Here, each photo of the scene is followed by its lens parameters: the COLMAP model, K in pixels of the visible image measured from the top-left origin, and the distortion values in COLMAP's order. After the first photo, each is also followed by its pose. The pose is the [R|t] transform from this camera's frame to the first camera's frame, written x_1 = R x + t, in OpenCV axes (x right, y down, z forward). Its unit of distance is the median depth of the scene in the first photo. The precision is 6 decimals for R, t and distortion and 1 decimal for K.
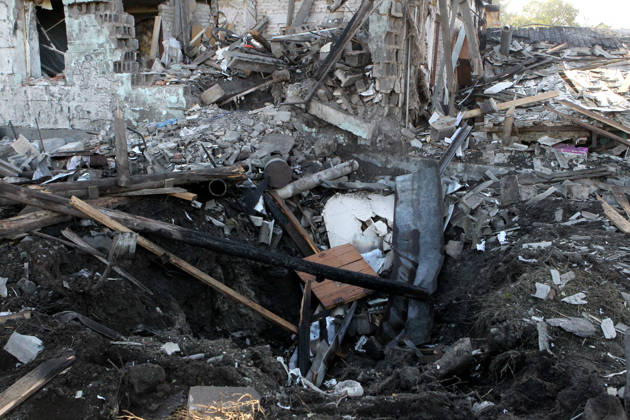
lens RADIAL K [[555.2, 0, 315.0], [0, 555.2, 210.0], [0, 0, 1]] dist [-0.115640, 0.098708]
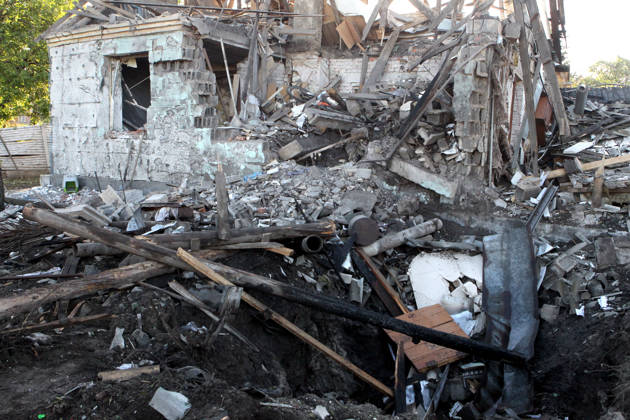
lens RADIAL K [[555.2, 0, 315.0], [0, 555.2, 210.0], [0, 0, 1]] dist [-0.115640, 0.098708]
pose [[0.995997, 0.022029, -0.086634, -0.058914], [-0.030702, 0.994505, -0.100088, -0.000535], [0.083953, 0.102347, 0.991200, 0.005990]]
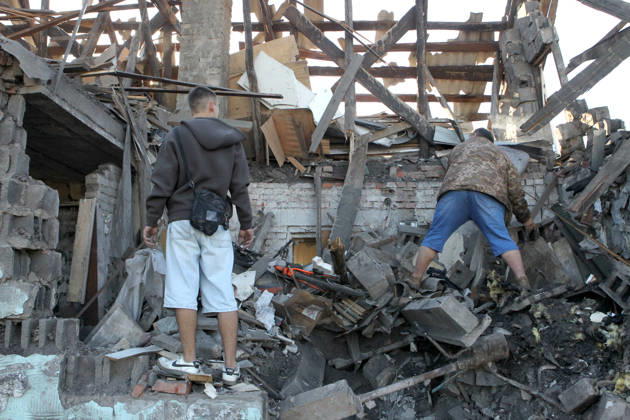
lens RADIAL K [[555.2, 0, 315.0], [0, 555.2, 210.0], [0, 0, 1]] dist [-0.115640, 0.098708]
pose [[0.921126, 0.034805, 0.387706, -0.386500], [0.106806, 0.935172, -0.337706, -0.245072], [-0.374326, 0.352479, 0.857694, 0.756312]]
